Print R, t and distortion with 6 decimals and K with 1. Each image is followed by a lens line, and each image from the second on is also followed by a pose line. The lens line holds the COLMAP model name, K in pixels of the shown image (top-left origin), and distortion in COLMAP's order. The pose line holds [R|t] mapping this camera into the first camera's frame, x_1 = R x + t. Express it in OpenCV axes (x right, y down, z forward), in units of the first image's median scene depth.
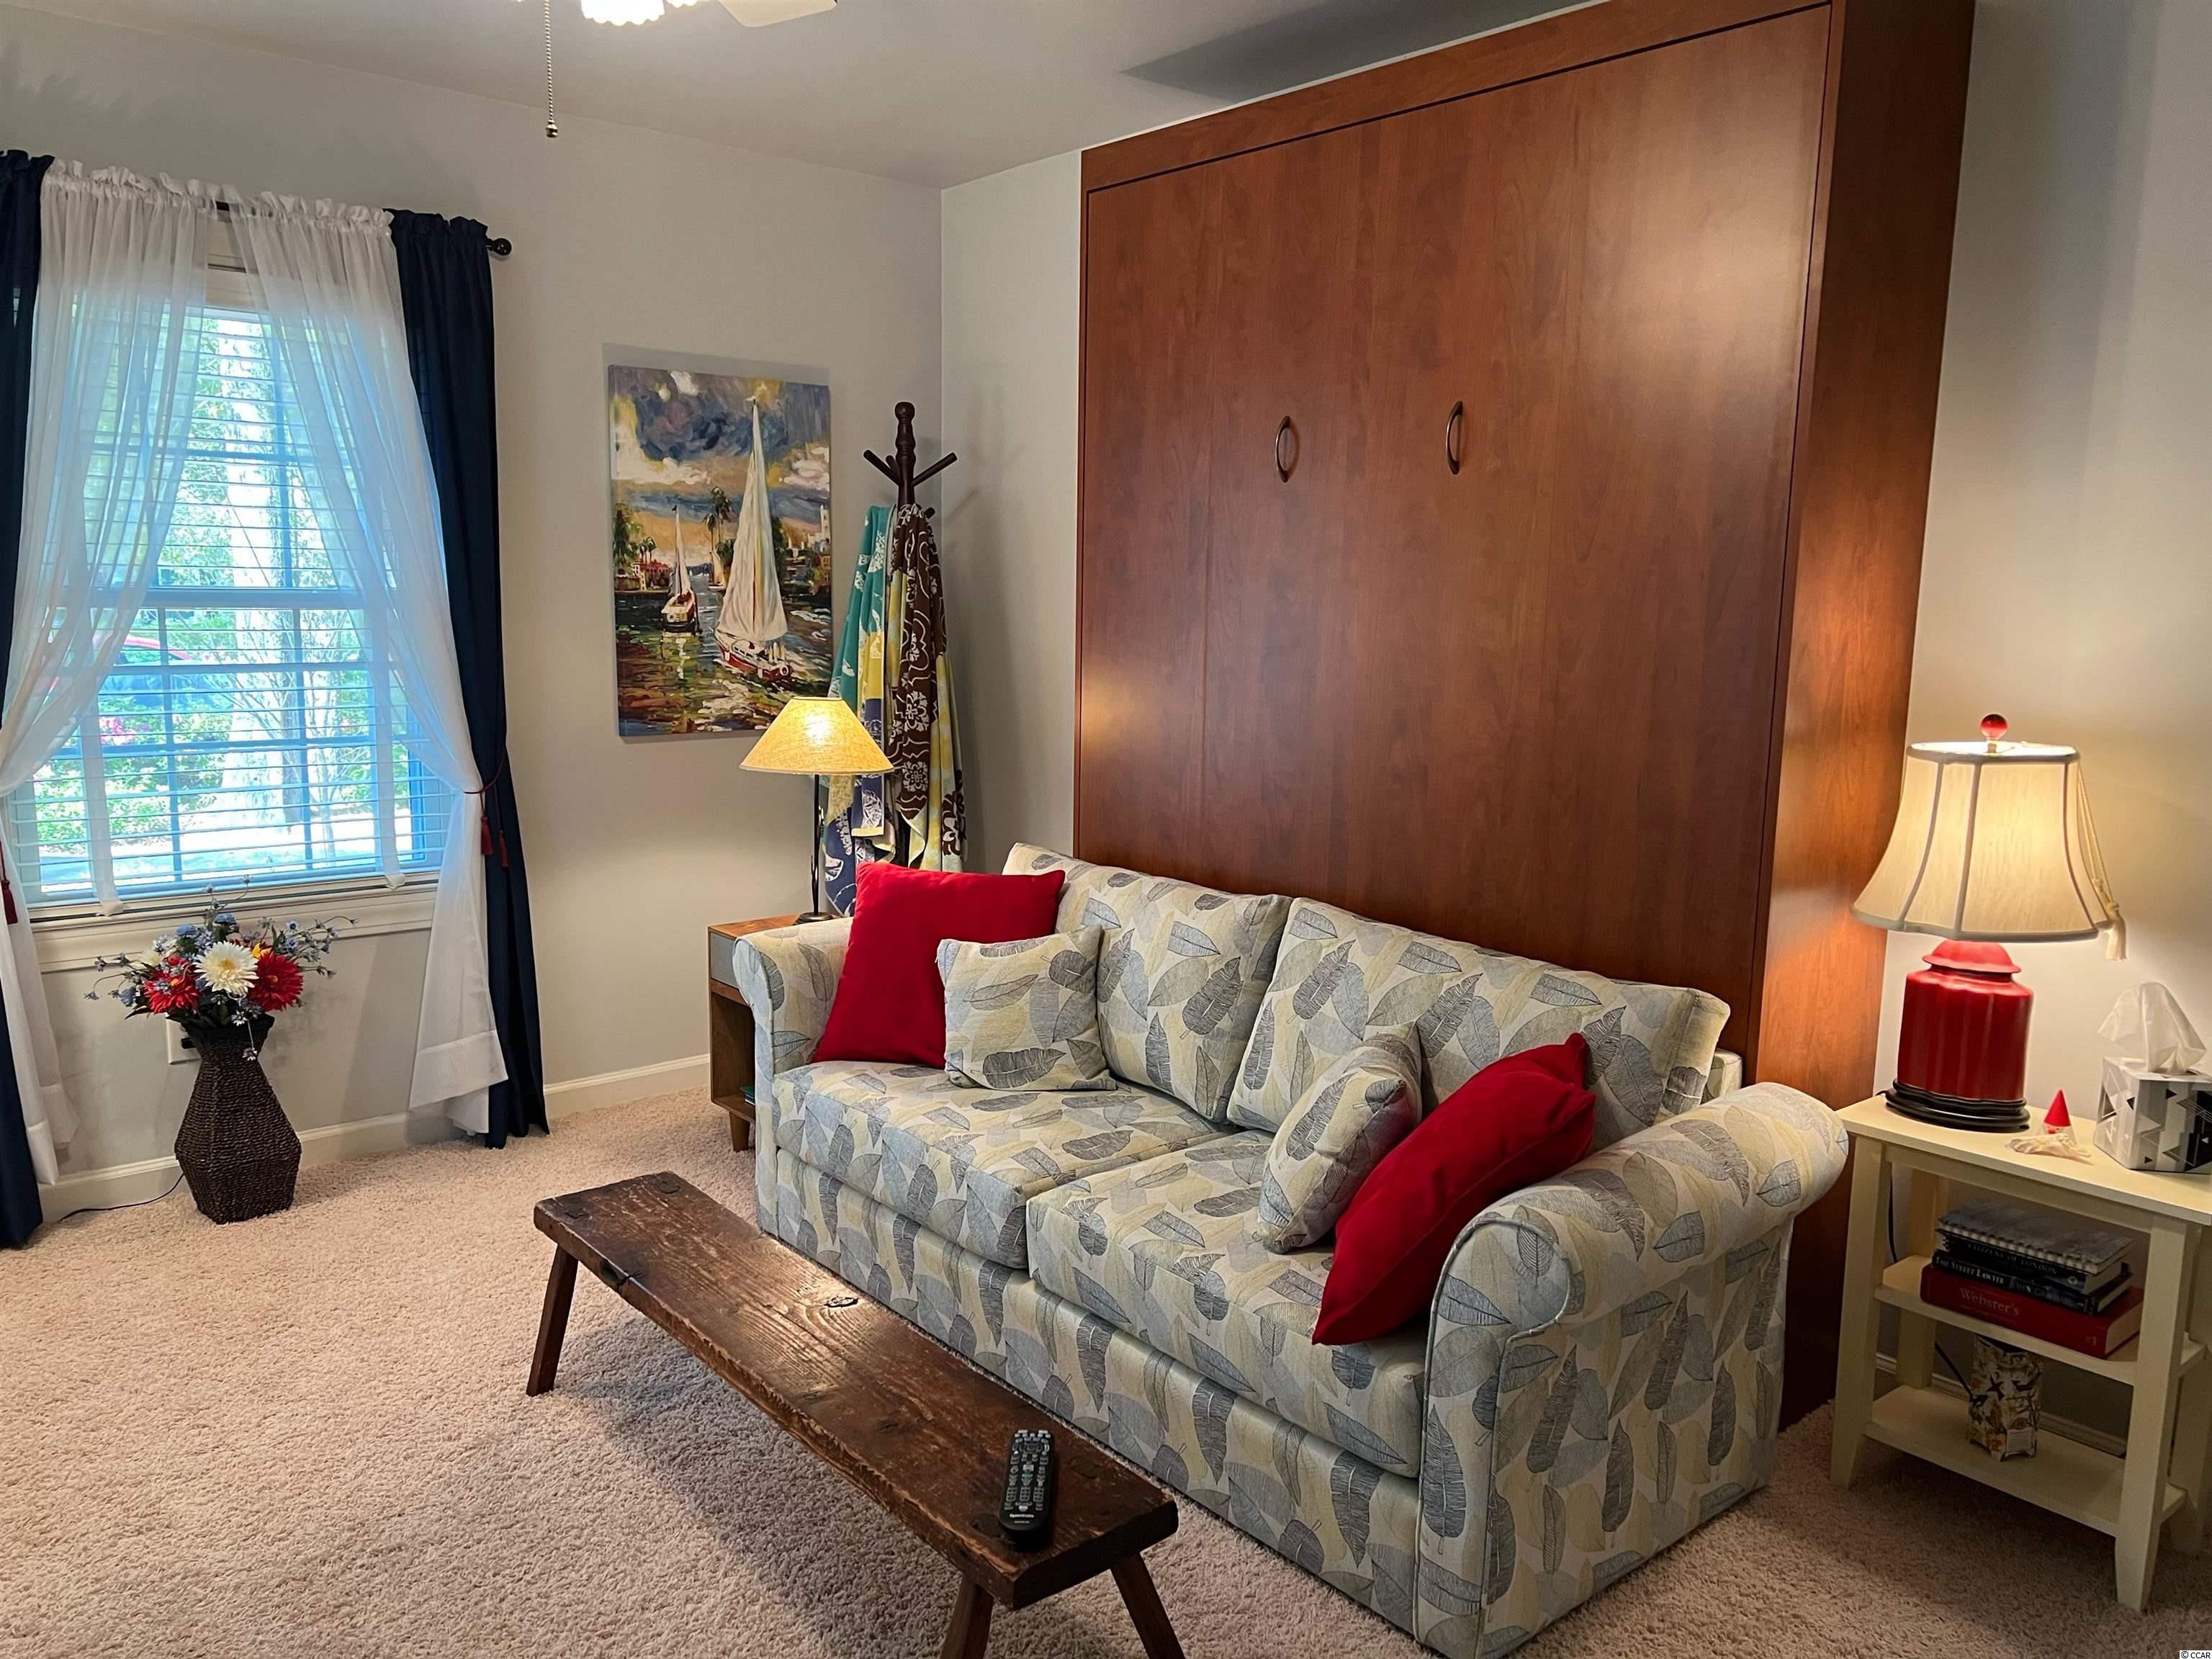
lens RADIAL K [[1641.4, 0, 1127.7], [0, 1641.4, 834.4], [0, 0, 1]] dist [0.046636, -0.059810]
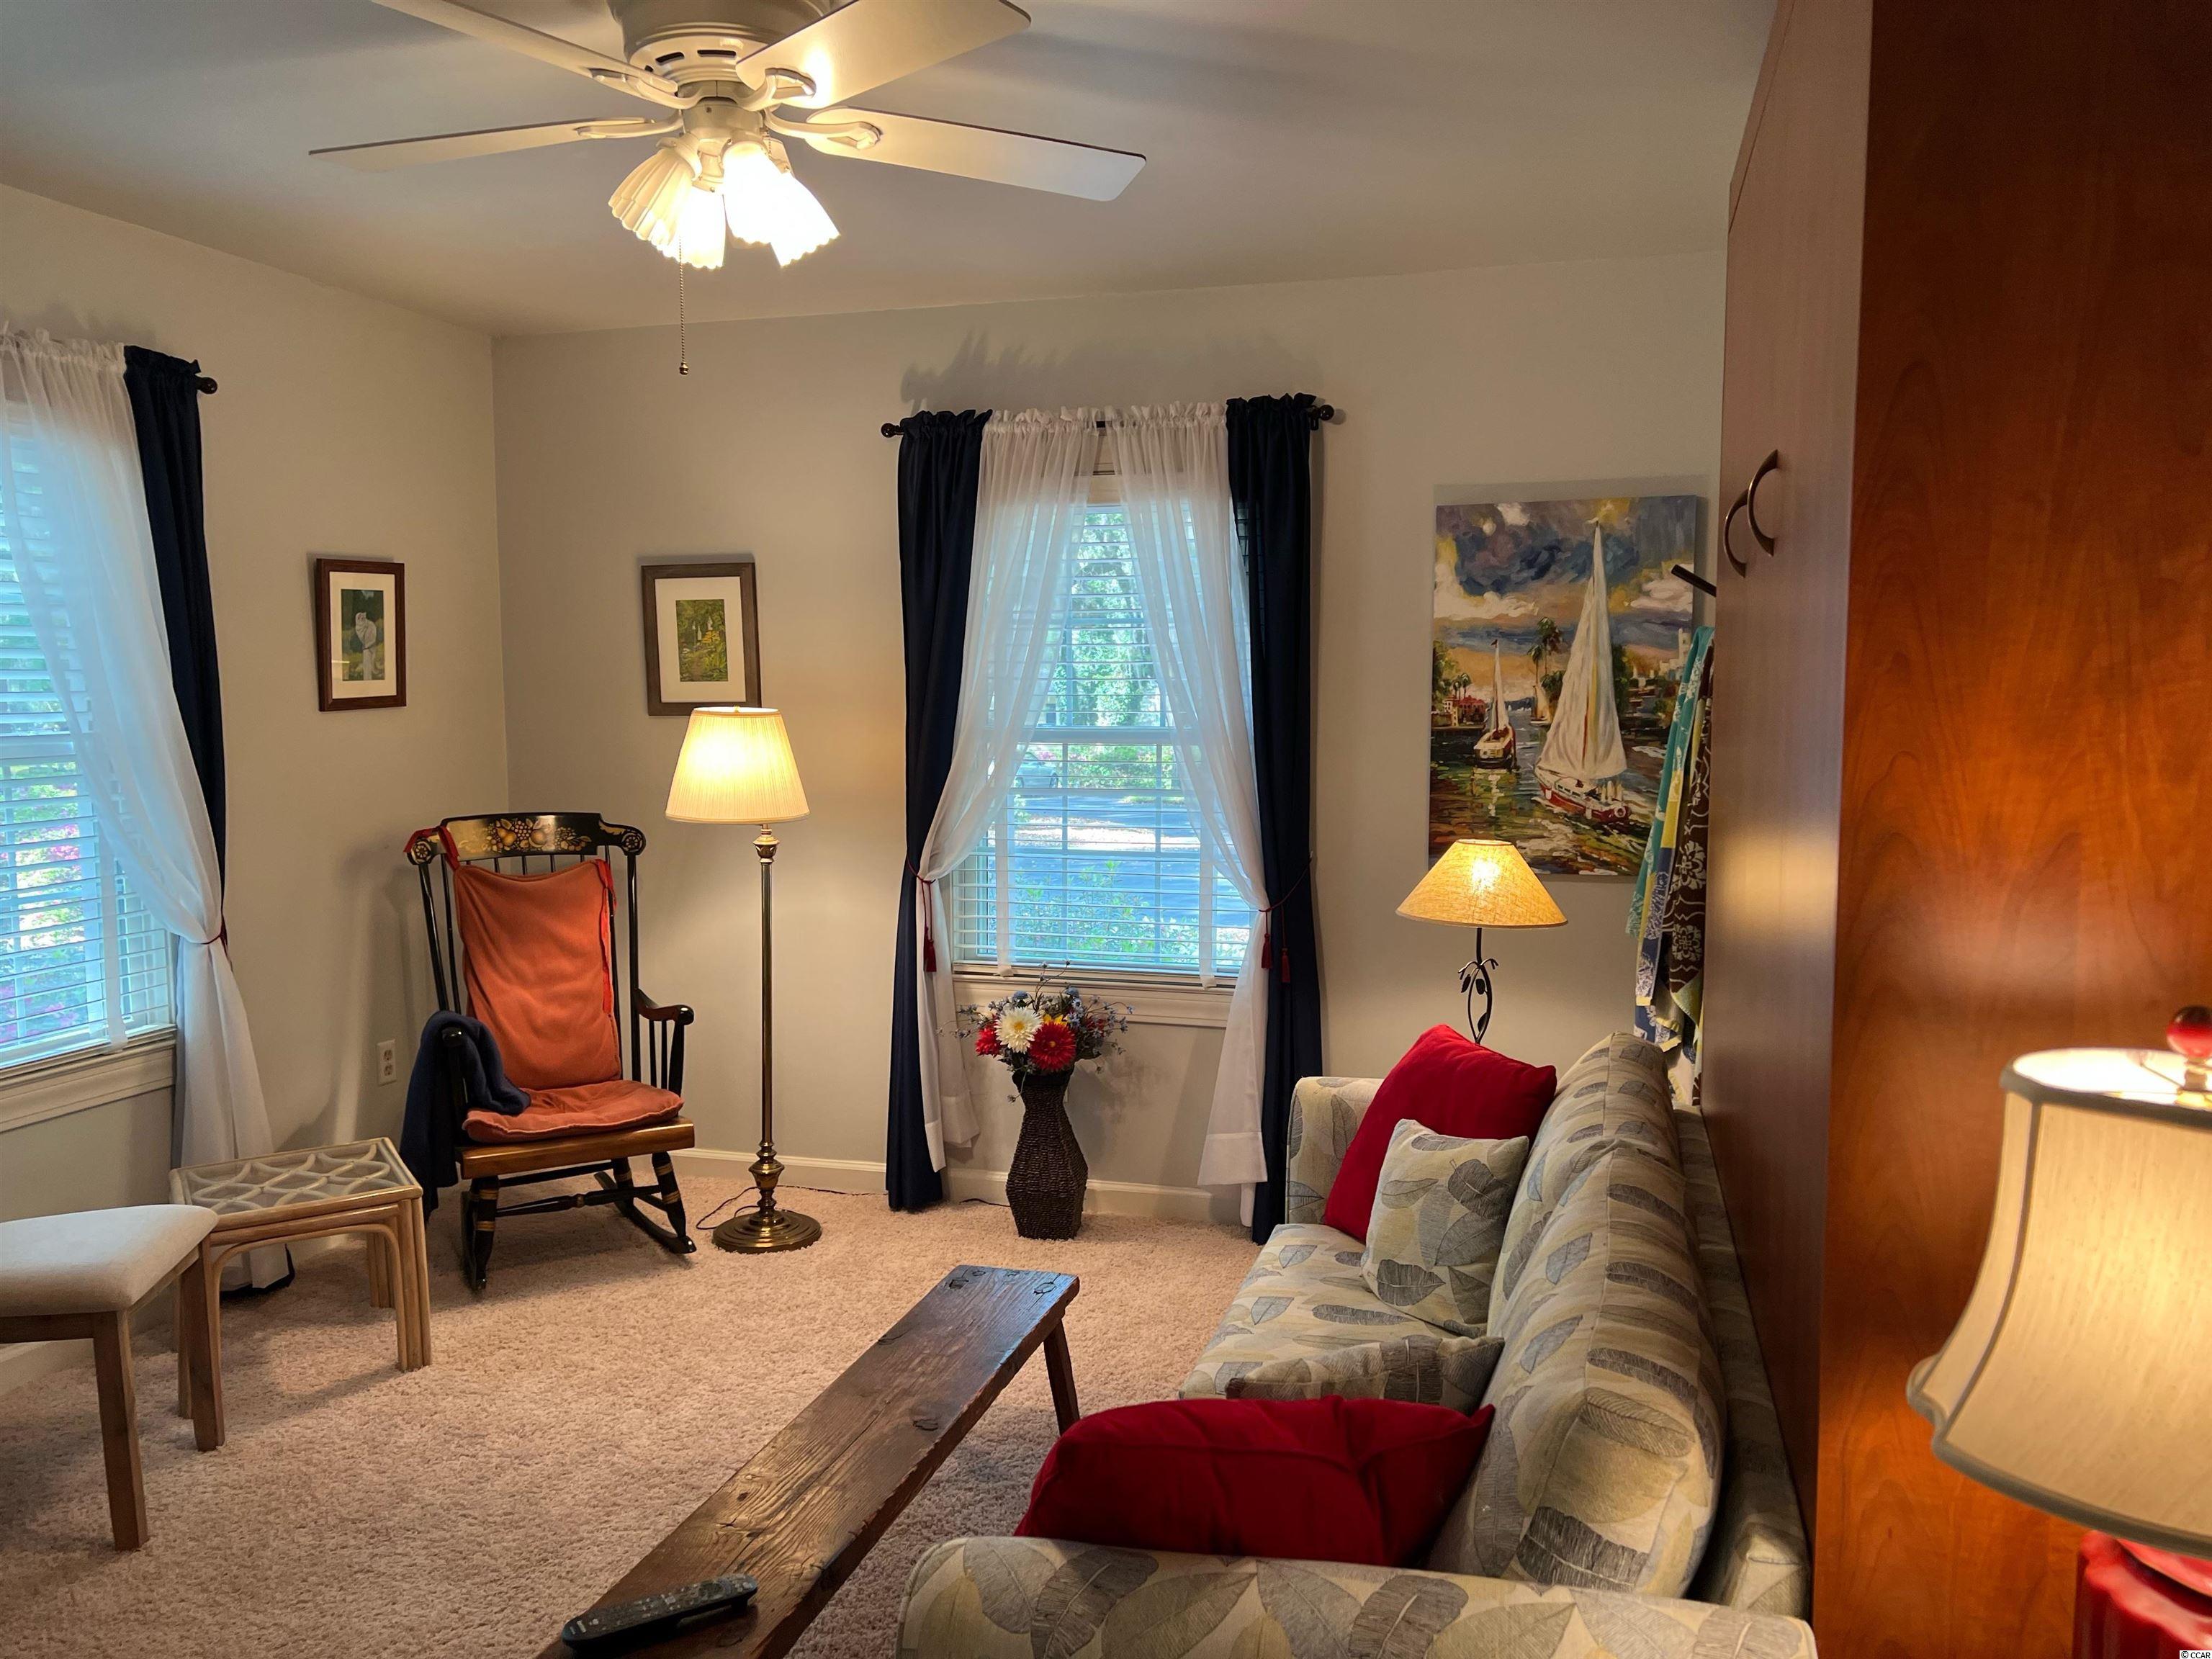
lens RADIAL K [[1641.4, 0, 1127.7], [0, 1641.4, 834.4], [0, 0, 1]] dist [0.046636, -0.059810]
pose [[0.566768, 0.048516, -0.822448, 0.403234], [-0.111381, 0.993612, -0.018143, -0.042915], [0.816314, 0.101888, 0.568551, 0.279390]]
